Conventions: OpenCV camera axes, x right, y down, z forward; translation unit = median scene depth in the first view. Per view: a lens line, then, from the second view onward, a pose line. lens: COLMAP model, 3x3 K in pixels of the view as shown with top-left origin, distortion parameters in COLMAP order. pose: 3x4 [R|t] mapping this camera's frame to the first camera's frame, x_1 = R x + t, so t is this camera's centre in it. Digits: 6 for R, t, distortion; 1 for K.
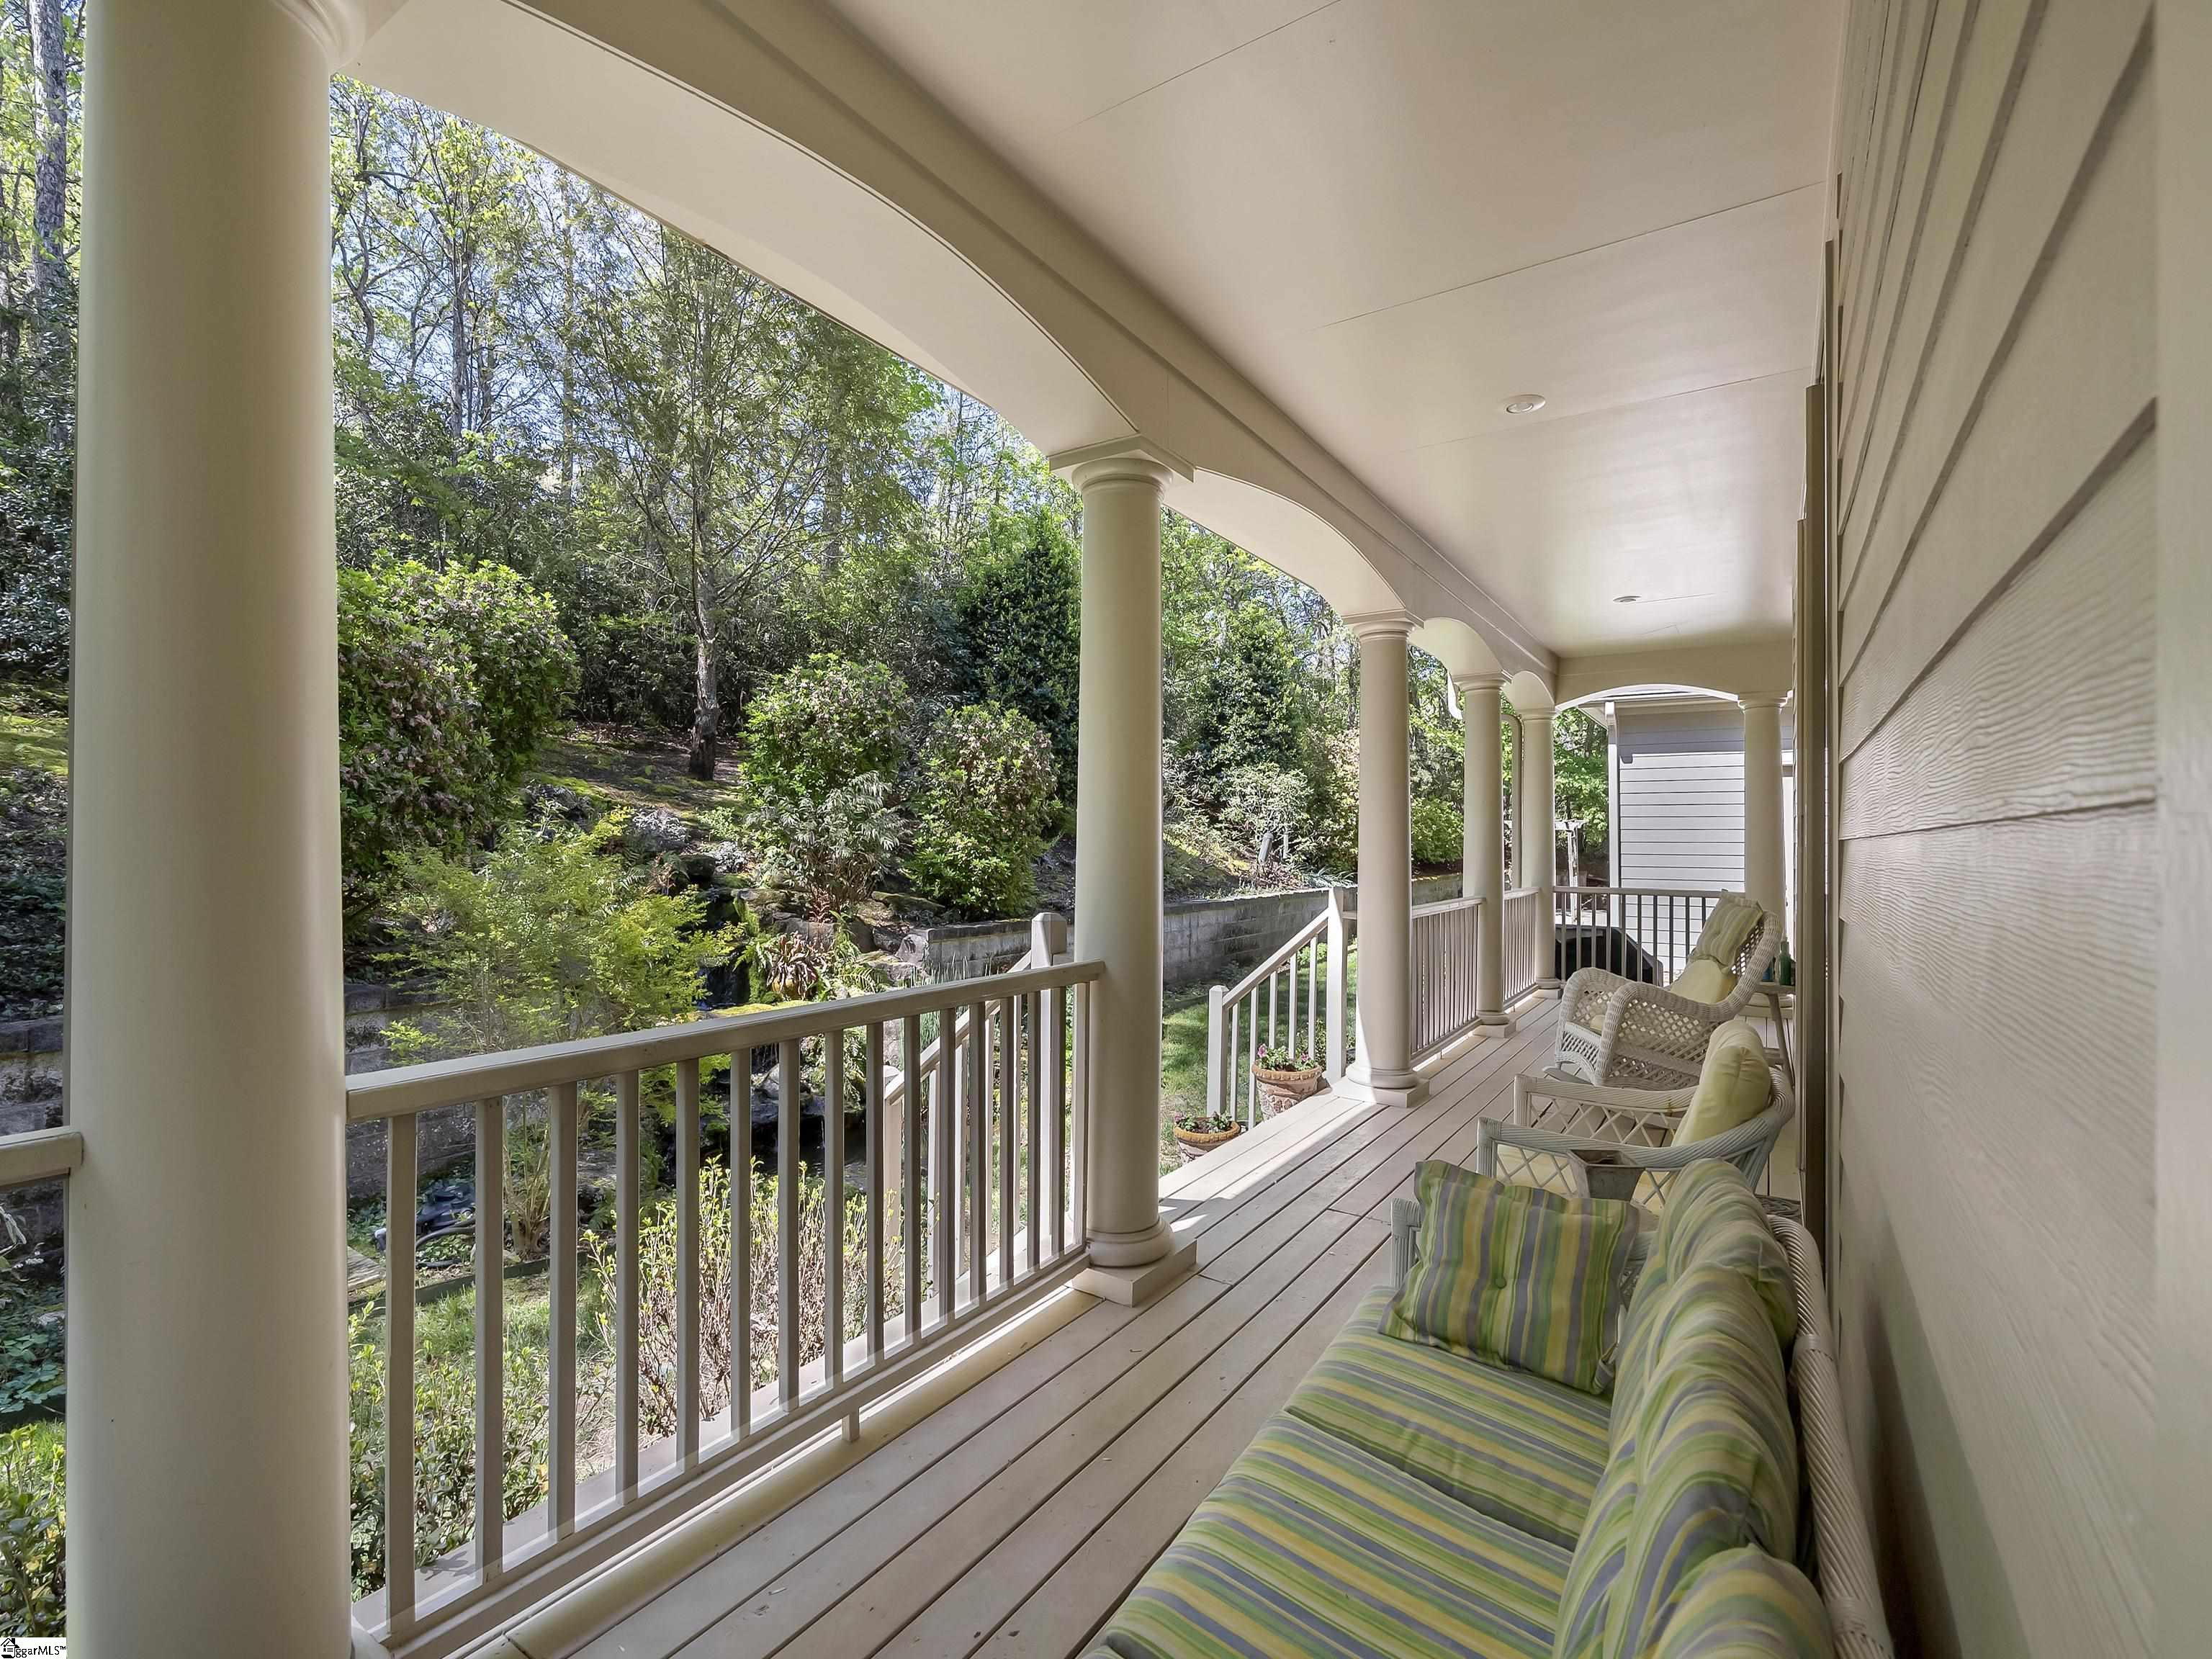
lens RADIAL K [[1007.4, 0, 1098.0], [0, 1007.4, 836.9], [0, 0, 1]] dist [-0.001035, -0.000050]
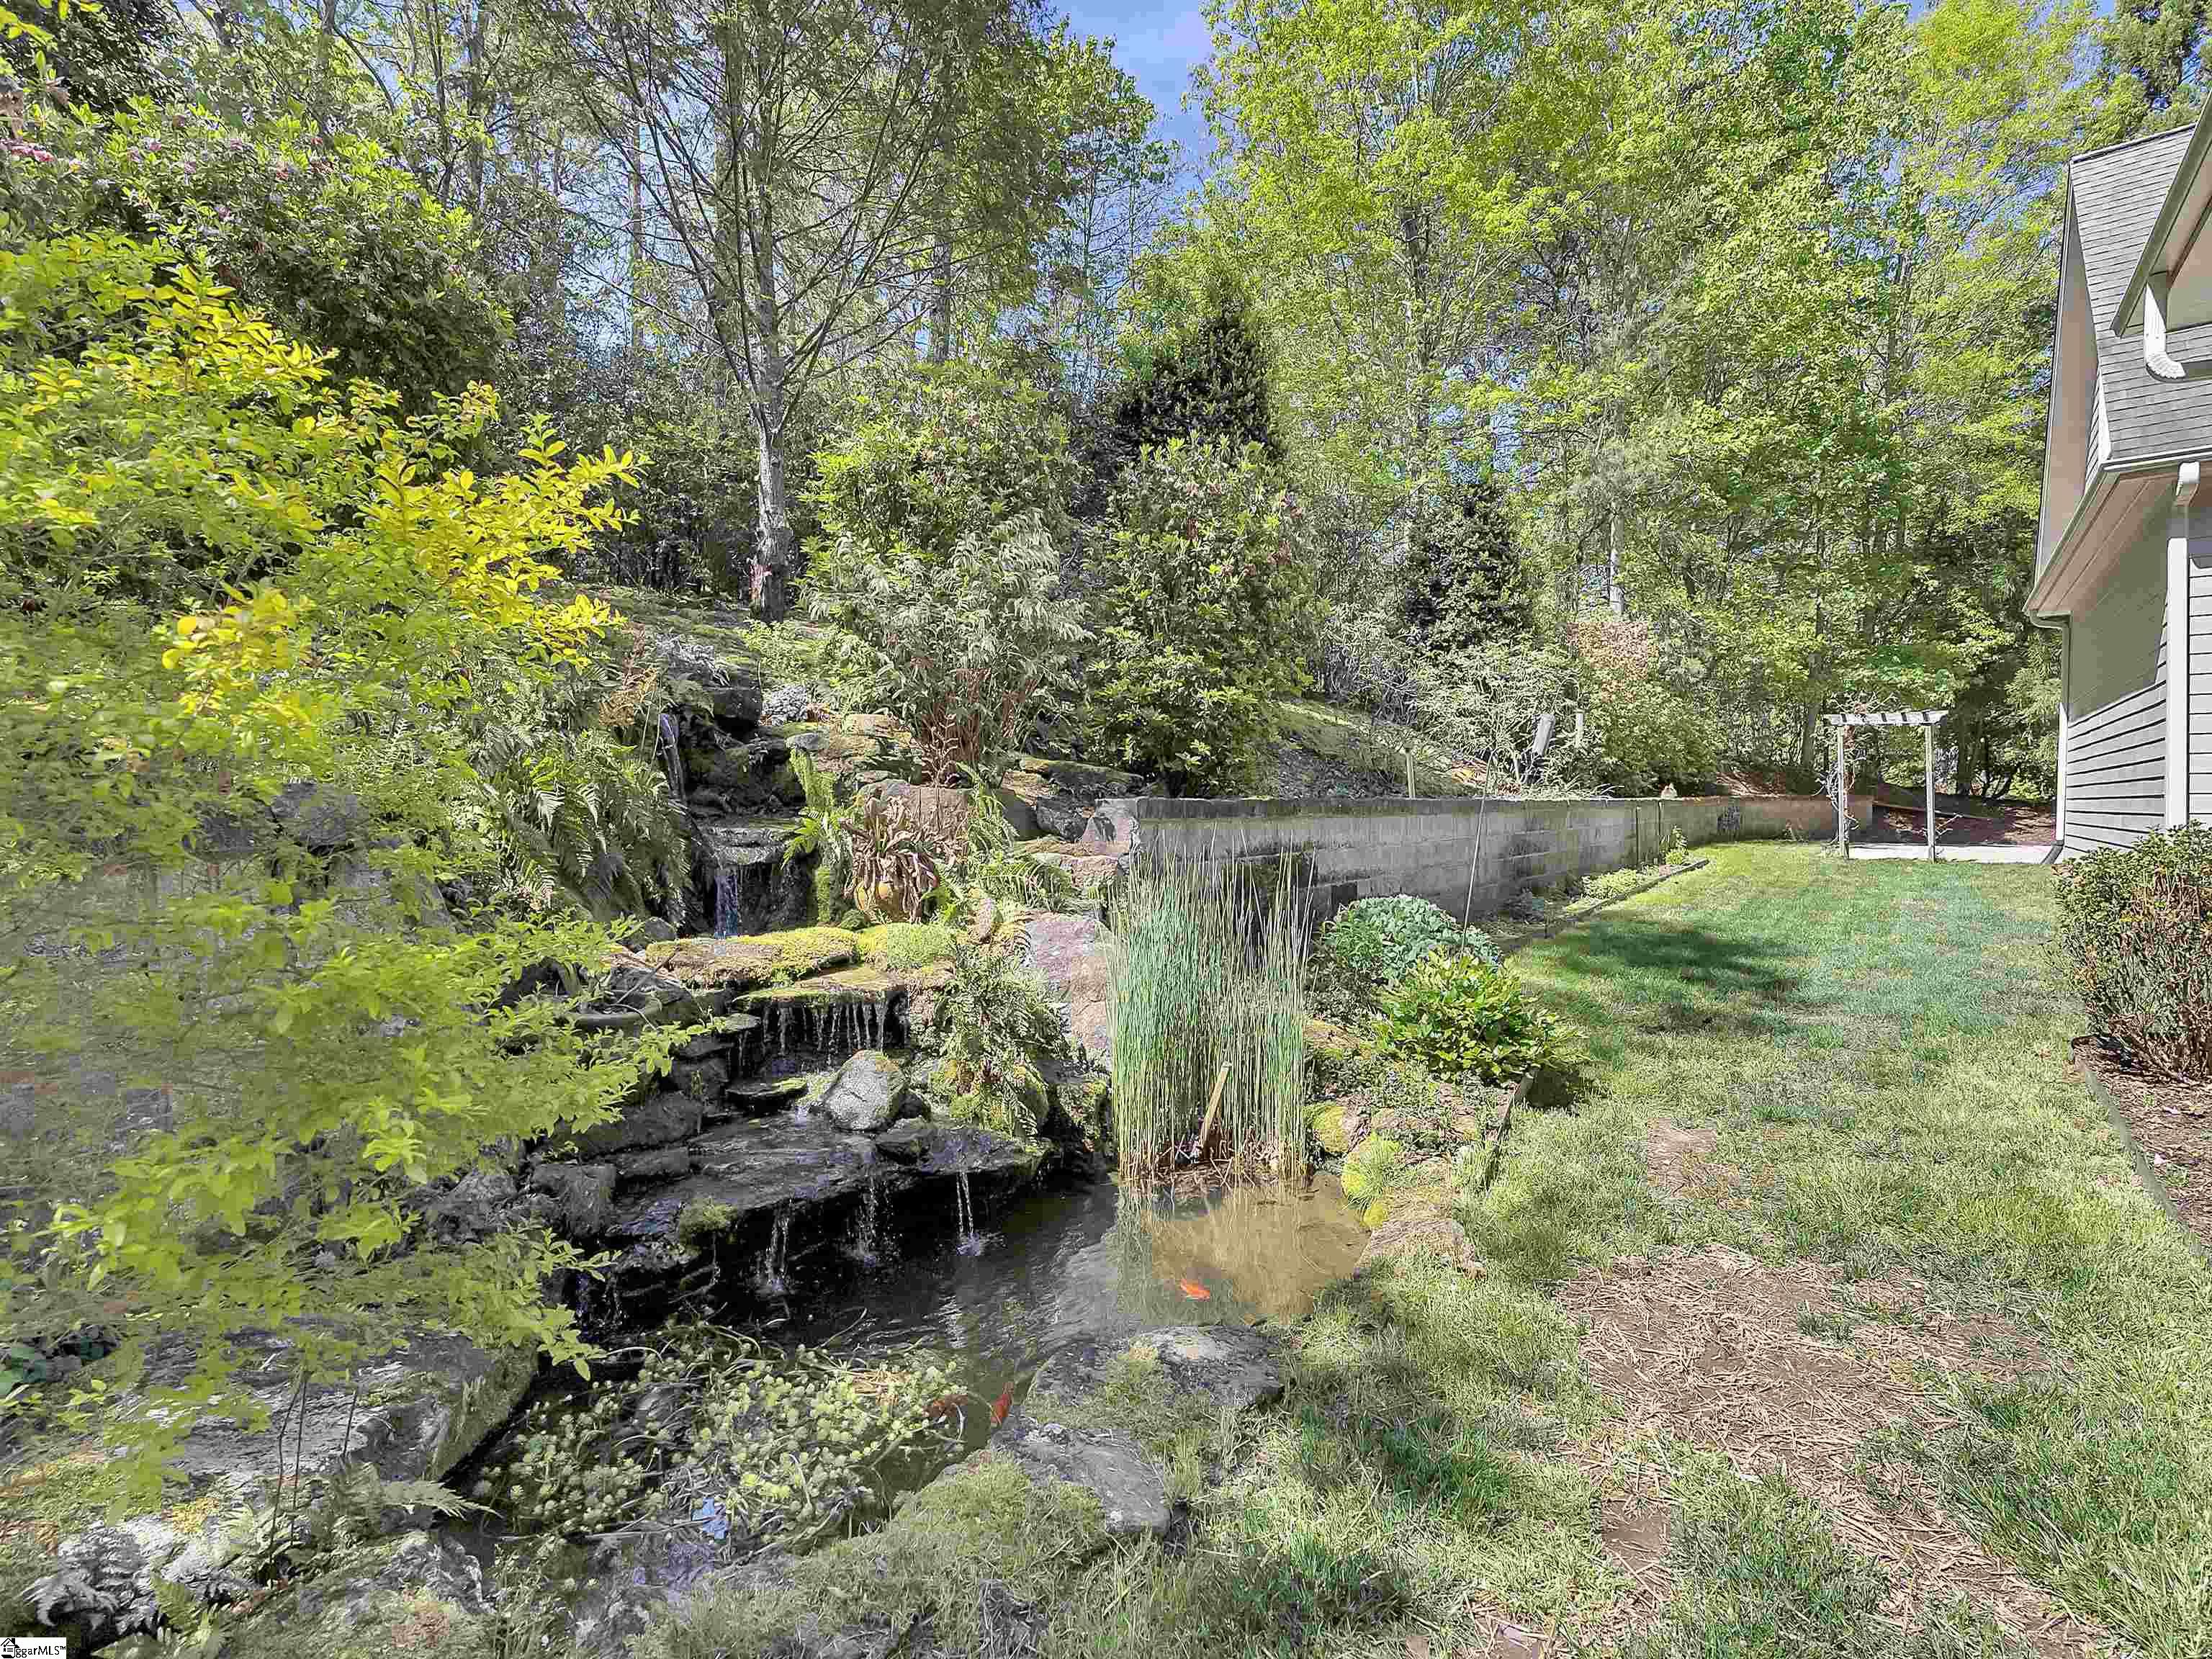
lens RADIAL K [[1007.4, 0, 1112.5], [0, 1007.4, 831.1], [0, 0, 1]] dist [-0.001035, -0.000050]
pose [[0.996197, -0.005464, -0.086956, -0.120913], [0.008510, 0.999362, 0.034698, 0.081626], [0.086711, -0.035306, 0.995608, 0.413382]]
